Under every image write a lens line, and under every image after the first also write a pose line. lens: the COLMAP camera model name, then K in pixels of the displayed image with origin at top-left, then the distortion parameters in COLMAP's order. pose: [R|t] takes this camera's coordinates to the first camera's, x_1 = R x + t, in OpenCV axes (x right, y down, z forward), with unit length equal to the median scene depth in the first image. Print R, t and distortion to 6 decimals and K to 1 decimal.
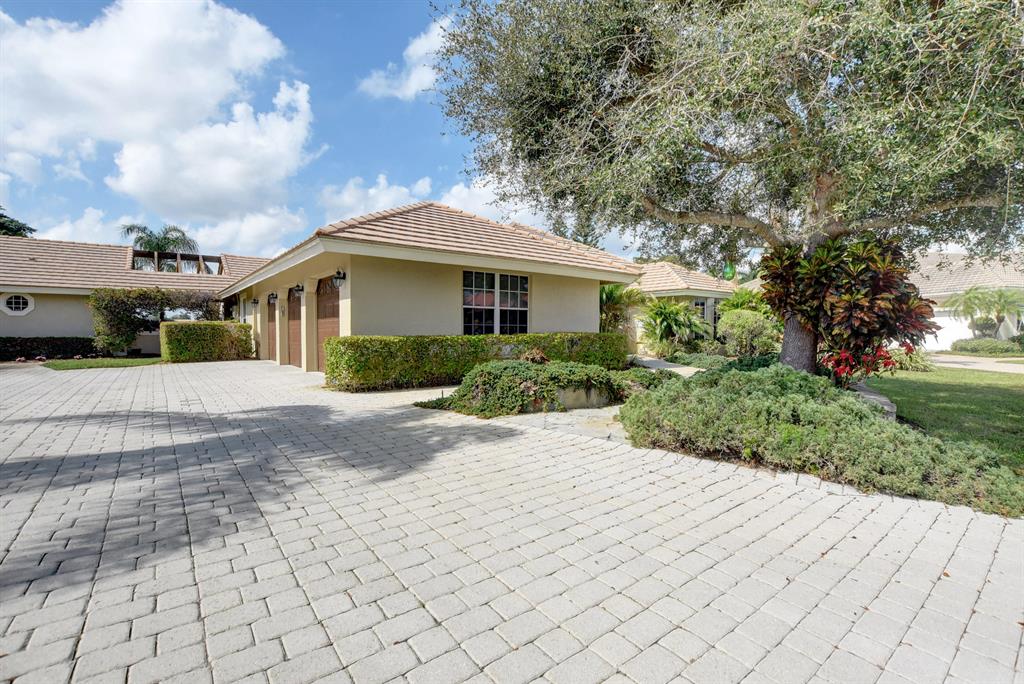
lens RADIAL K [[467.0, 0, 518.9], [0, 467.0, 337.5], [0, 0, 1]] dist [-0.028148, 0.003479]
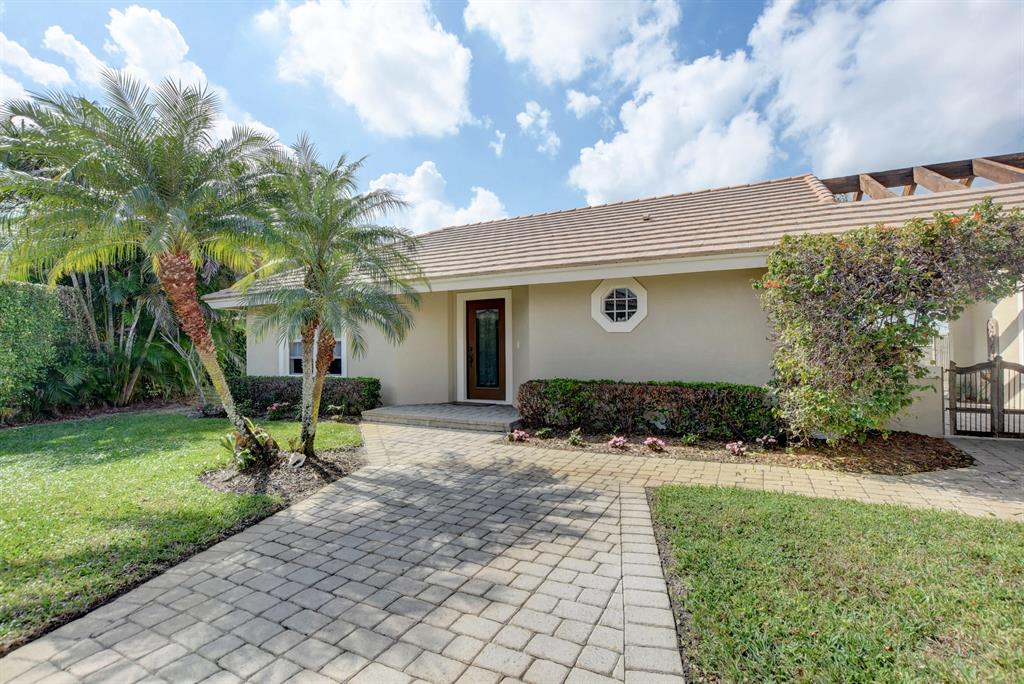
lens RADIAL K [[467.0, 0, 514.7], [0, 467.0, 341.5], [0, 0, 1]] dist [-0.028148, 0.003479]
pose [[0.419145, -0.017284, -0.907755, -0.711932], [-0.002887, 0.999788, -0.020369, -0.027850], [0.907915, 0.011158, 0.419006, 0.695487]]
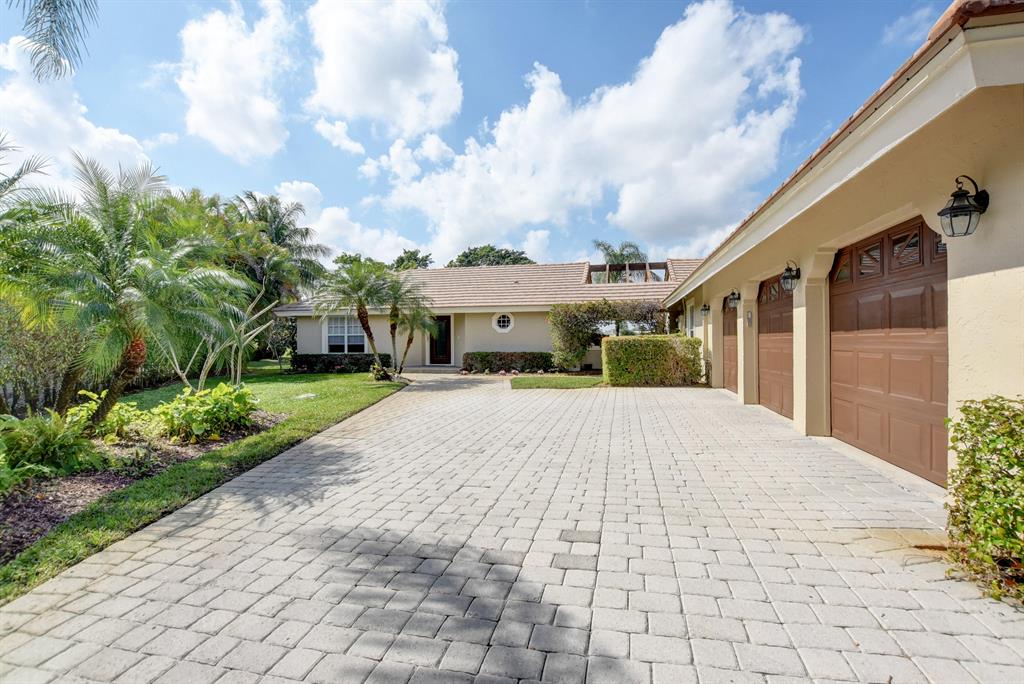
lens RADIAL K [[467.0, 0, 521.6], [0, 467.0, 345.2], [0, 0, 1]] dist [-0.028148, 0.003479]
pose [[0.633079, 0.002965, -0.774081, -0.177181], [-0.006050, 0.999981, -0.001117, -0.015650], [0.774063, 0.005391, 0.633085, 0.296691]]
